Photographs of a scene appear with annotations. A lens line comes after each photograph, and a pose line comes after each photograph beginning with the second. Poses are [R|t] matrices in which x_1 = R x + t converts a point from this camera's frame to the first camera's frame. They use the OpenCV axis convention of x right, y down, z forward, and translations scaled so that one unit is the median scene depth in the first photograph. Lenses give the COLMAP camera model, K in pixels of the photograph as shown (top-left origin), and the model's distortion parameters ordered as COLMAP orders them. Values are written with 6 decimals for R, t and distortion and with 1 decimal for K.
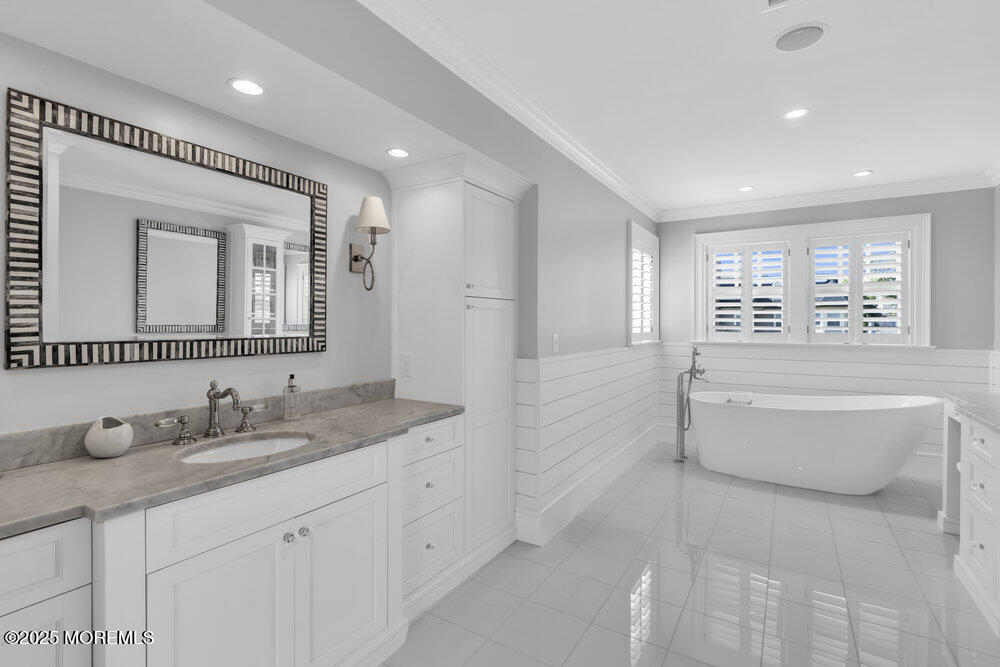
lens RADIAL K [[458.4, 0, 507.1], [0, 458.4, 324.2], [0, 0, 1]] dist [-0.009720, 0.002310]
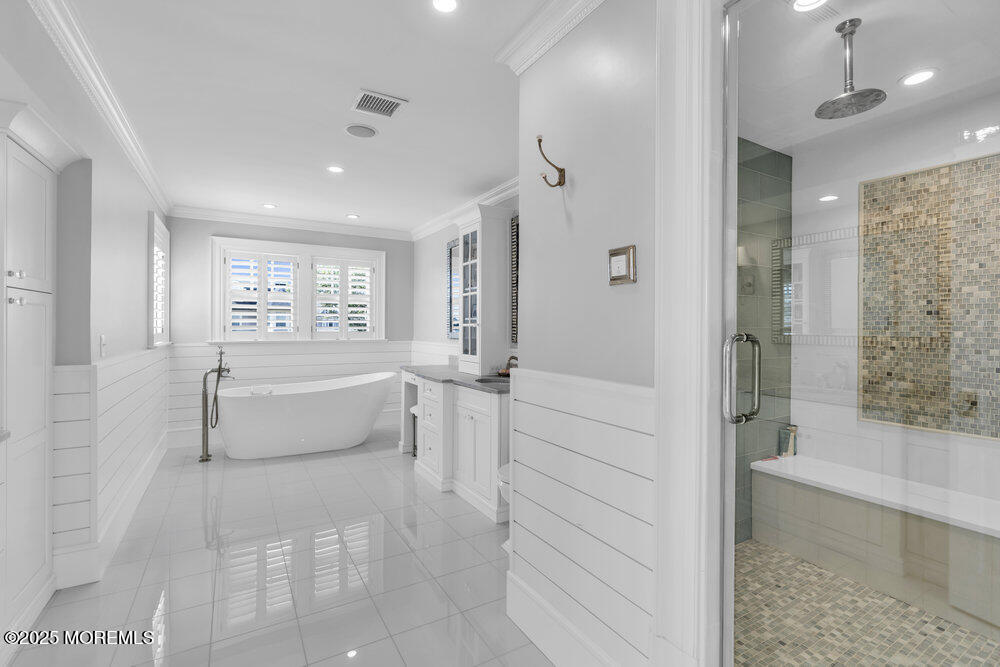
lens RADIAL K [[458.4, 0, 504.4], [0, 458.4, 327.5], [0, 0, 1]] dist [-0.009720, 0.002310]
pose [[0.461412, -0.002902, 0.887181, -0.211461], [-0.000501, 0.999994, 0.003532, 0.002631], [-0.887186, -0.002074, 0.461408, -0.047093]]
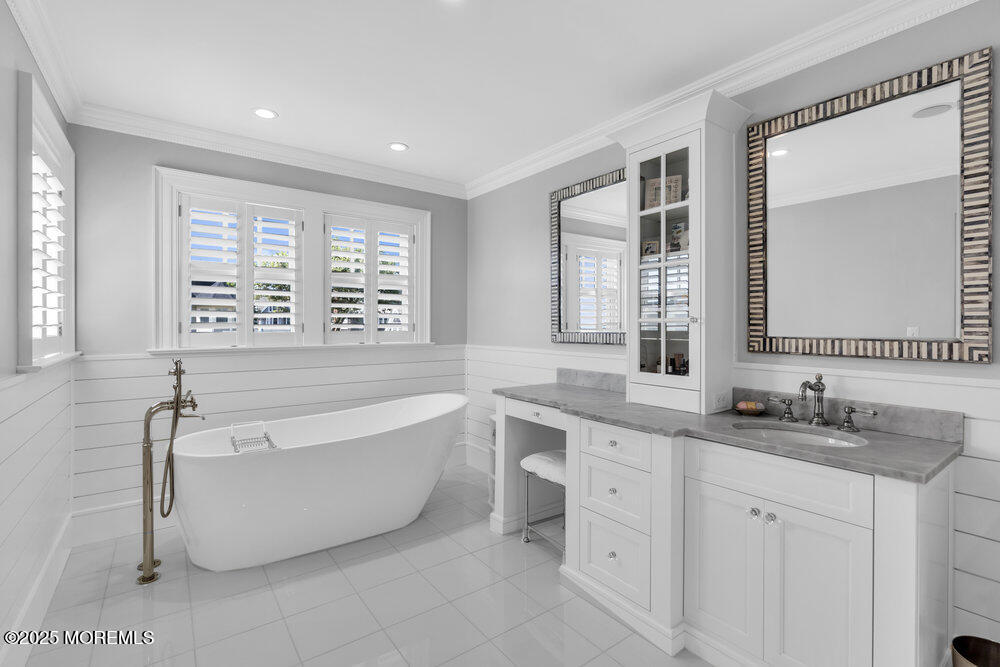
lens RADIAL K [[458.4, 0, 505.9], [0, 458.4, 327.2], [0, 0, 1]] dist [-0.009720, 0.002310]
pose [[0.361820, -0.008678, 0.932208, 0.034459], [0.000213, 0.999957, 0.009227, 0.003707], [-0.932248, -0.003140, 0.361807, 0.422848]]
